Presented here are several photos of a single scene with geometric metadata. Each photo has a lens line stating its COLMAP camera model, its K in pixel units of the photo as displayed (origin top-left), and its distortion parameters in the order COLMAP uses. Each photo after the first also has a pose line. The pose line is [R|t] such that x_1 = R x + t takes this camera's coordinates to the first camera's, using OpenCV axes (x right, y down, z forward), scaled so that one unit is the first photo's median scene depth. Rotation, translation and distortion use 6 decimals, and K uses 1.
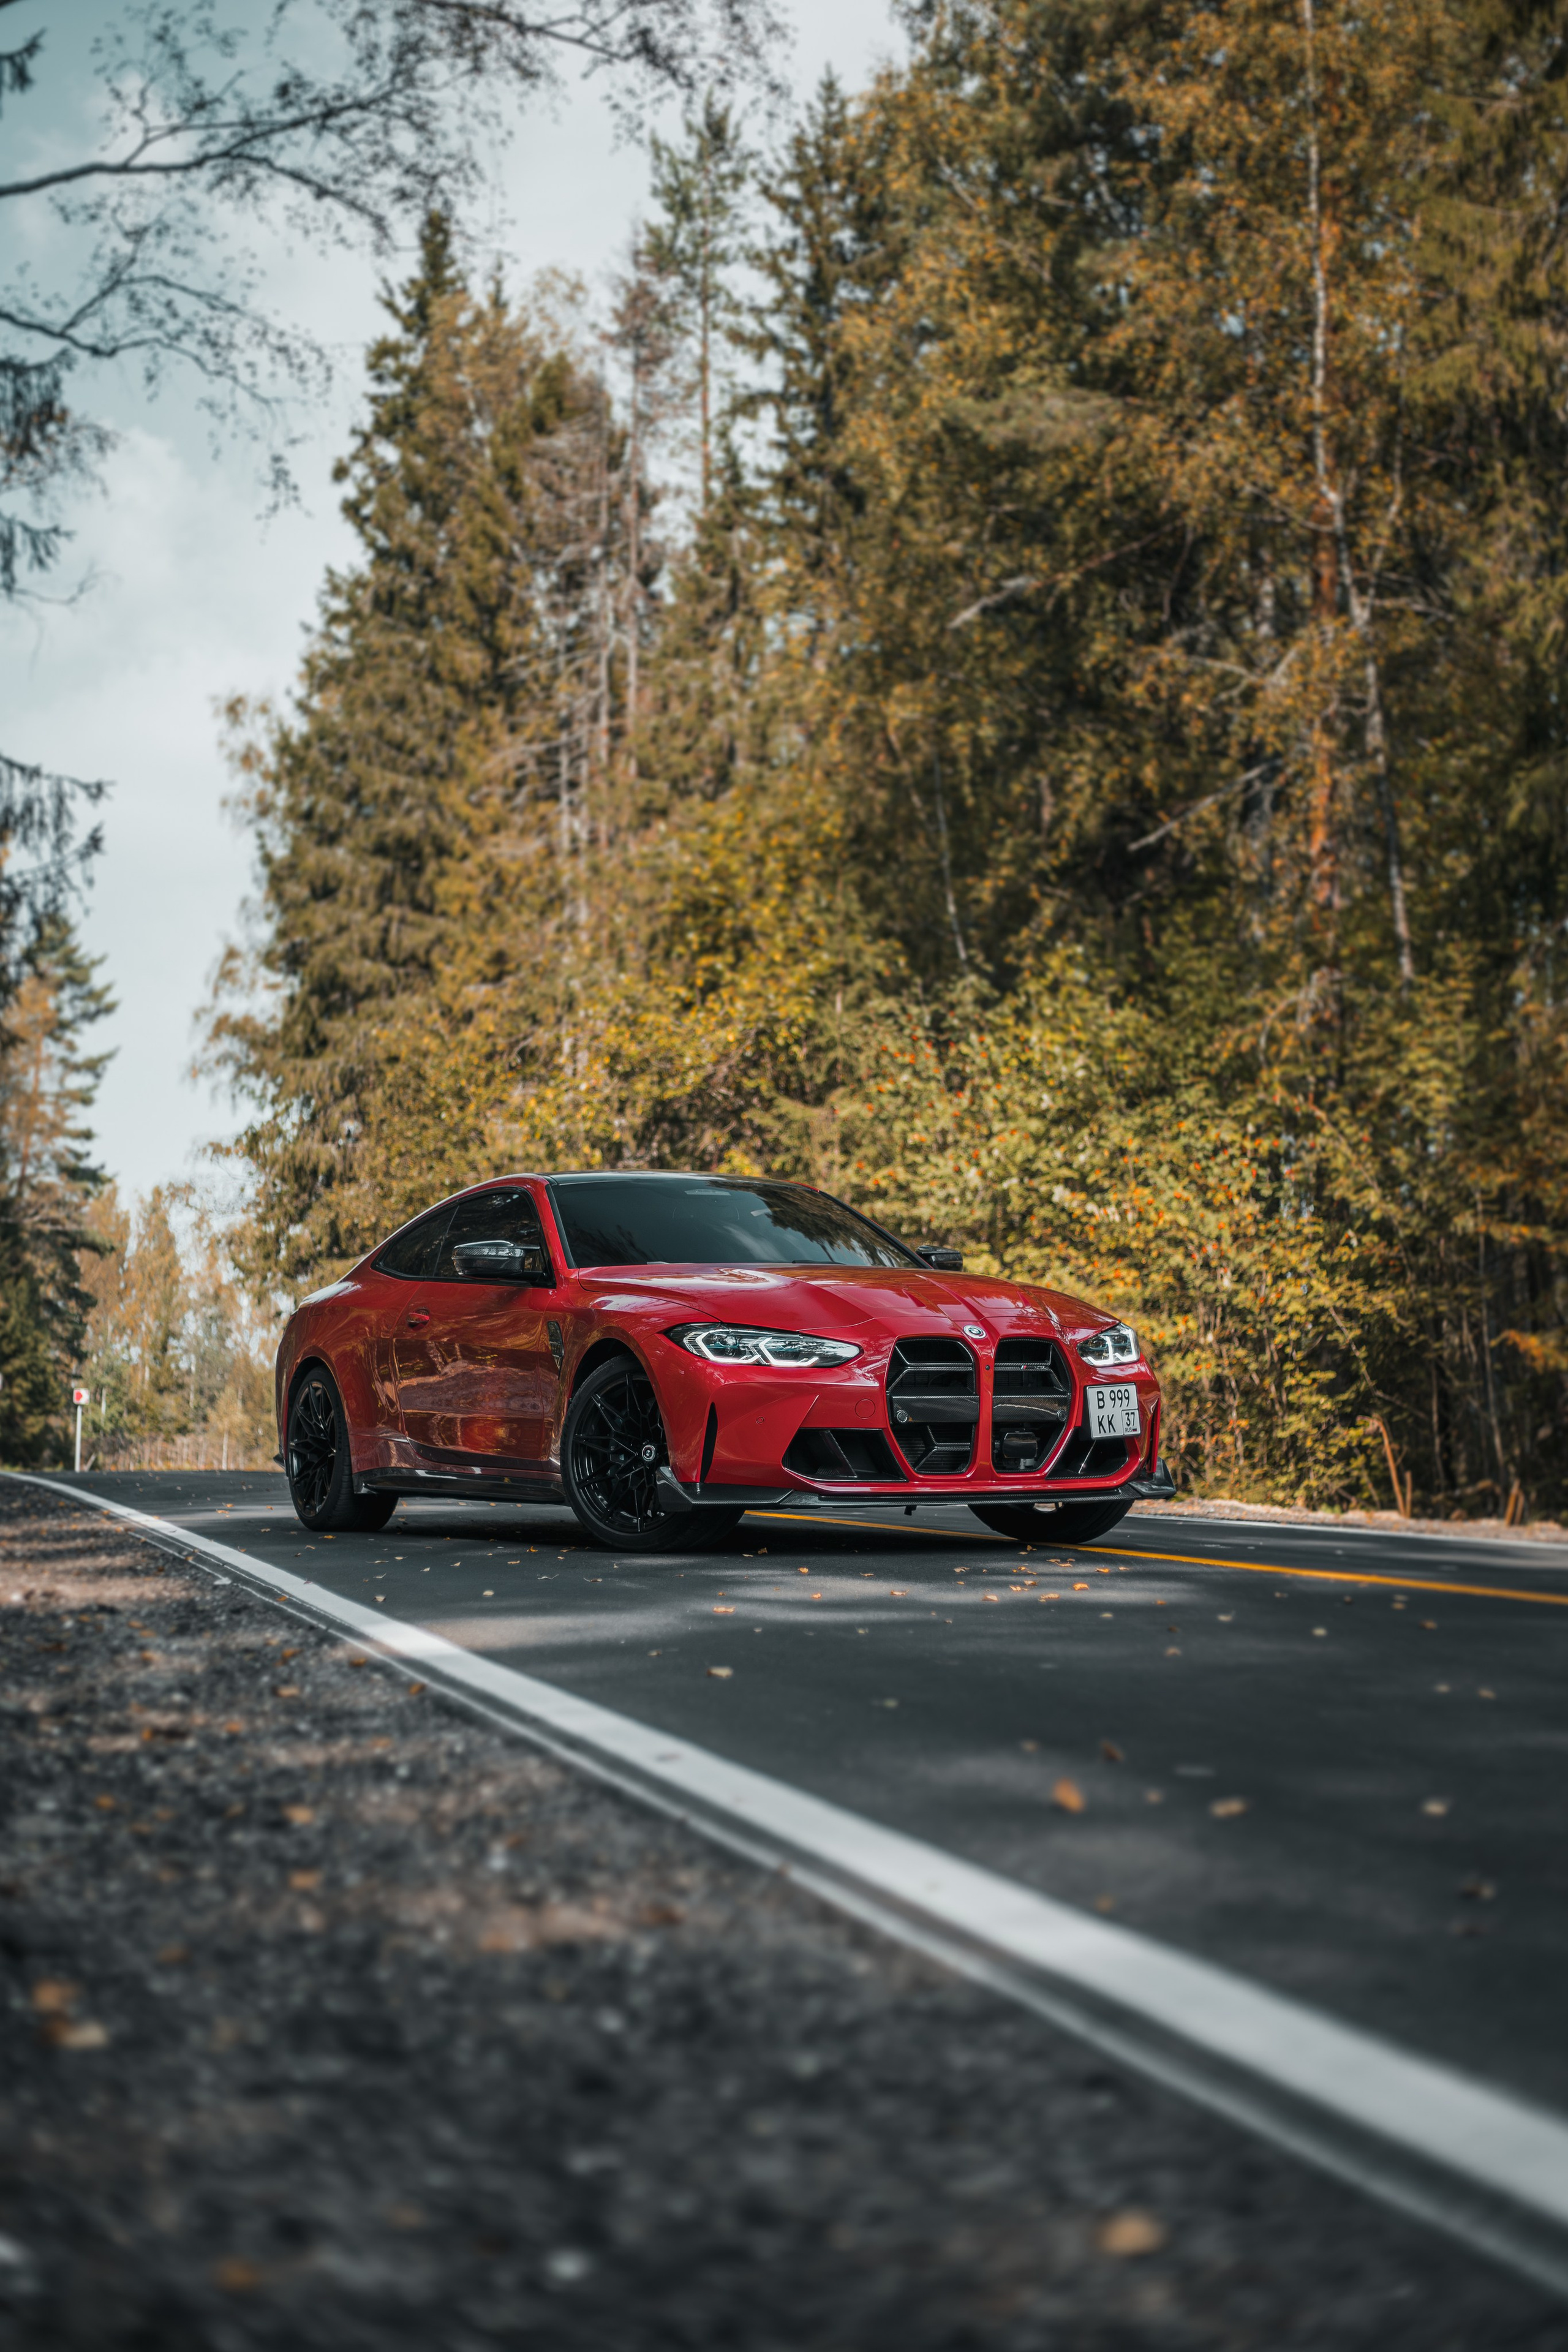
lens RADIAL K [[3448.1, 0, 775.0], [0, 3448.1, 1191.2], [0, 0, 1]] dist [0.052945, 0.000000]
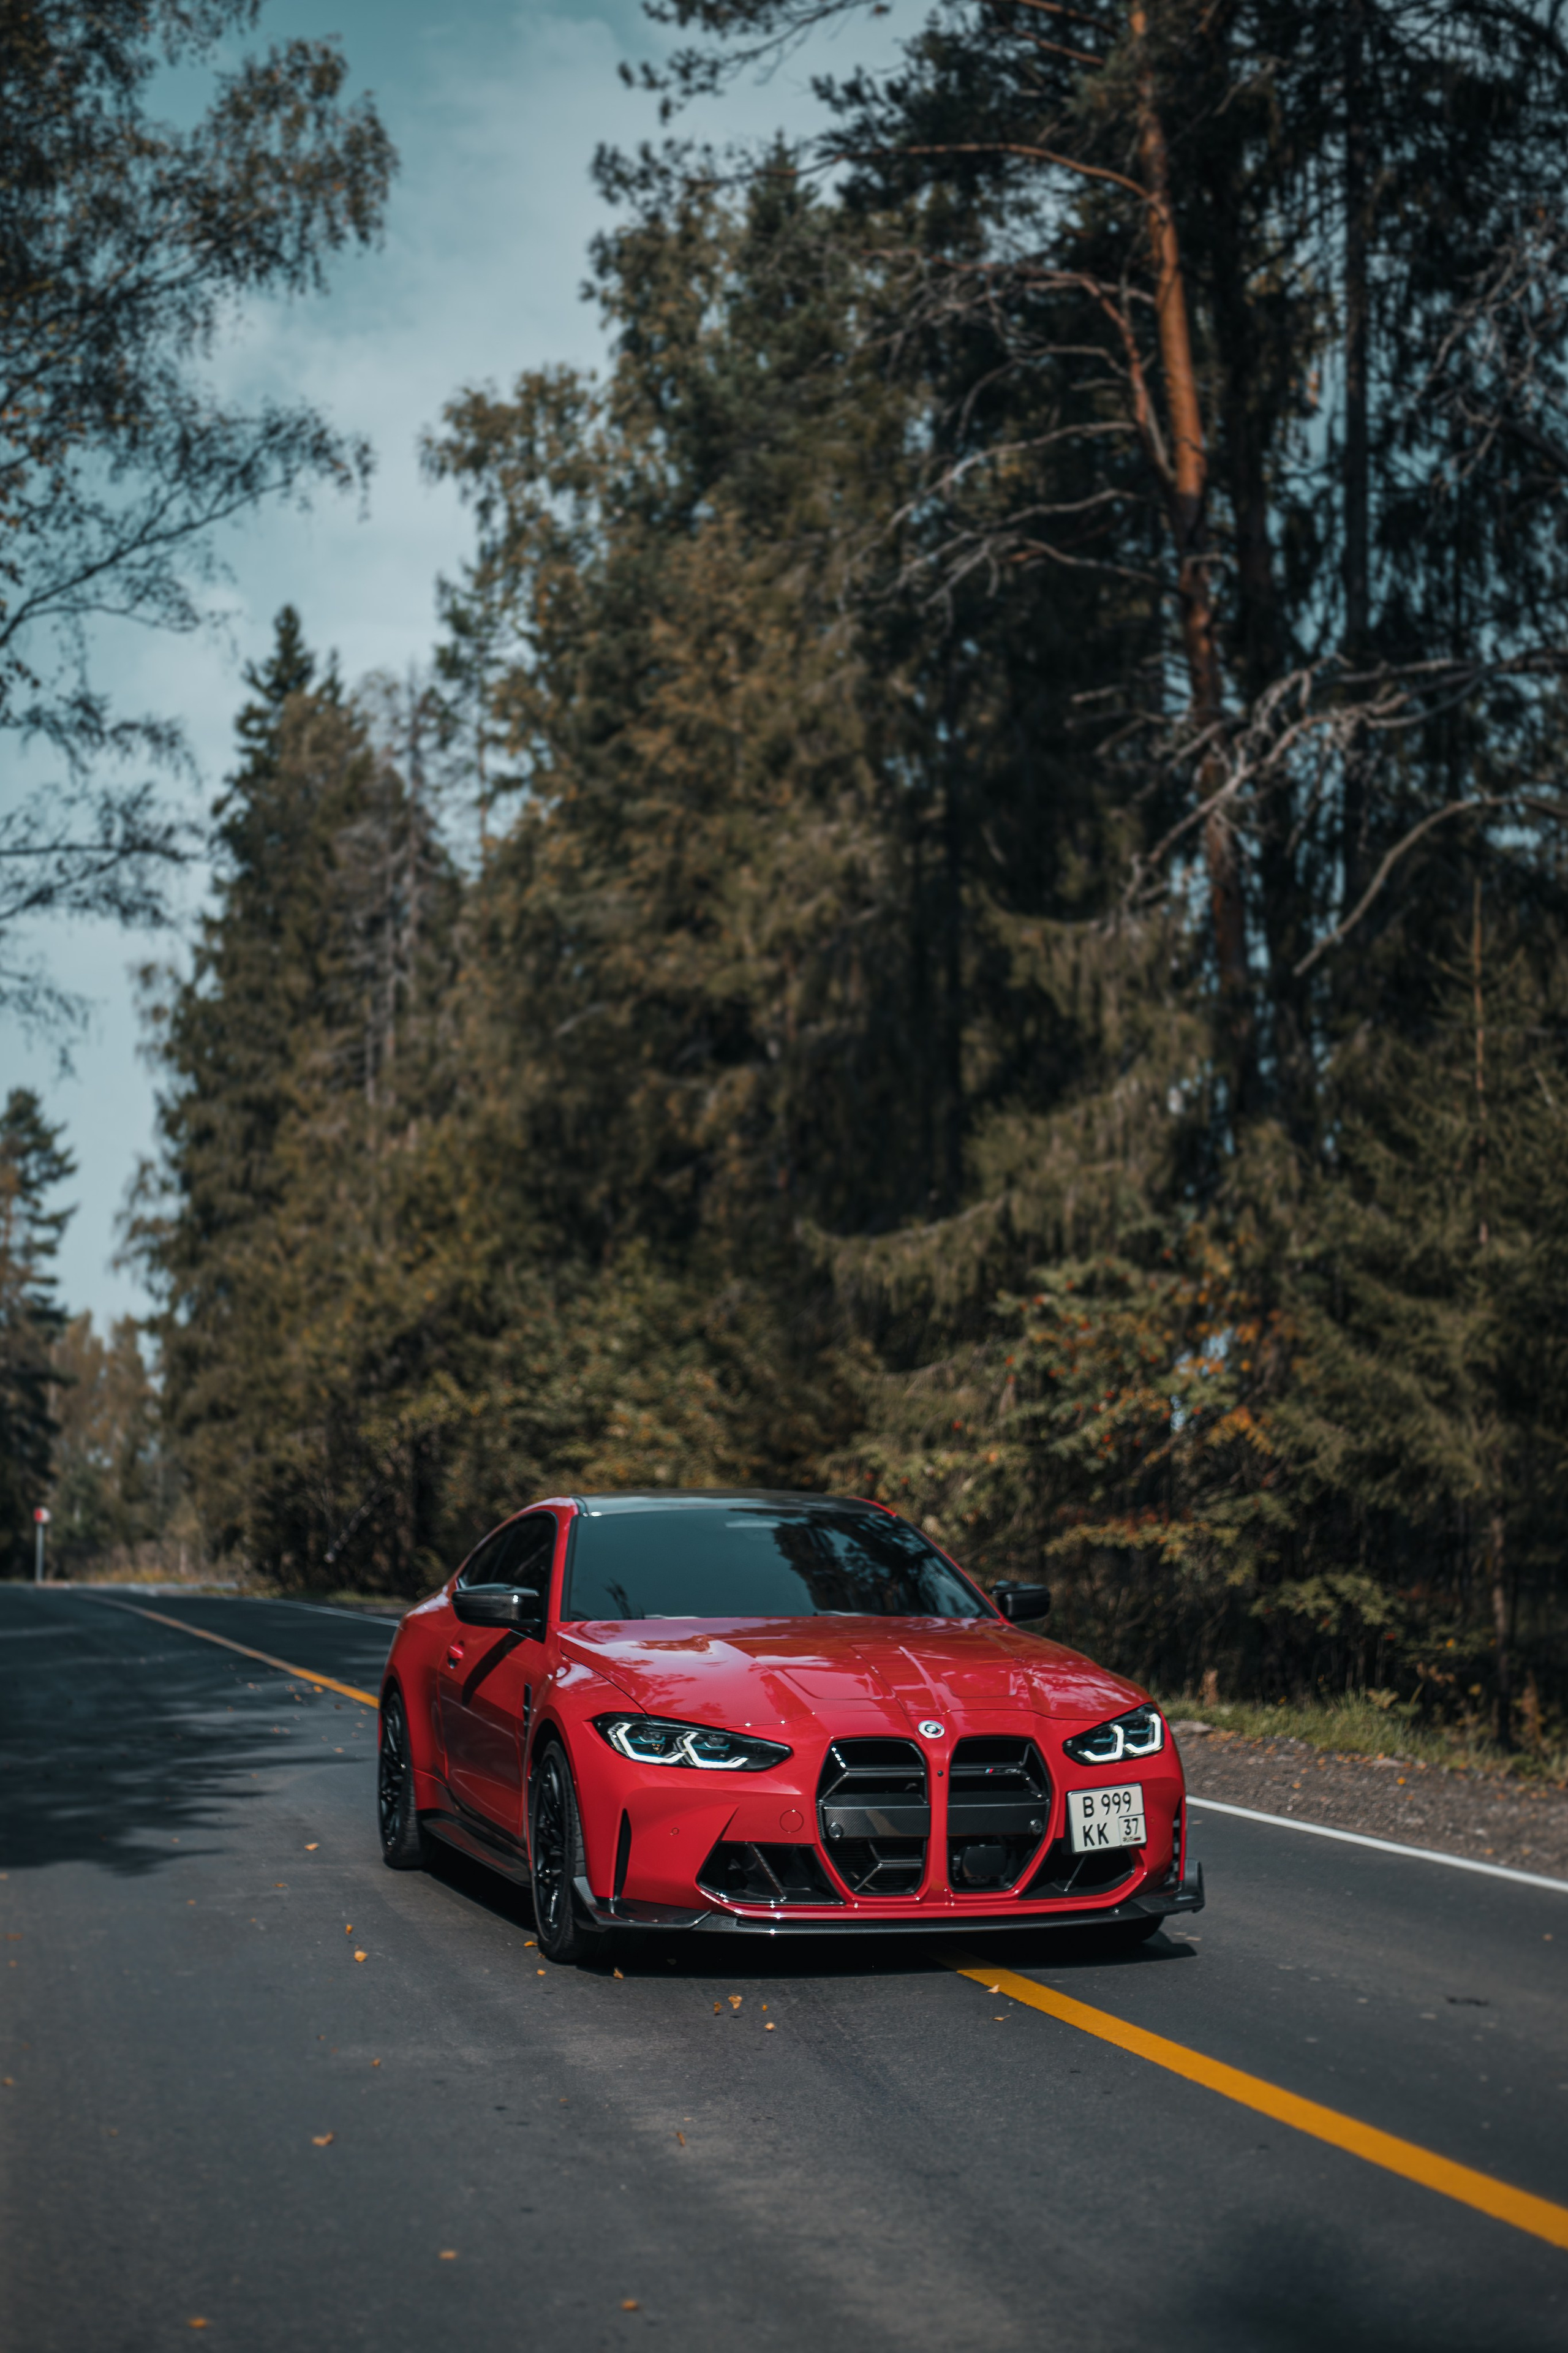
lens RADIAL K [[3449.3, 0, 854.0], [0, 3449.3, 1231.8], [0, 0, 1]] dist [0.052945, 0.000000]
pose [[0.999660, -0.014146, 0.021887, 0.082720], [0.014401, 0.999829, -0.011561, -0.031242], [-0.021720, 0.011872, 0.999694, -0.299820]]
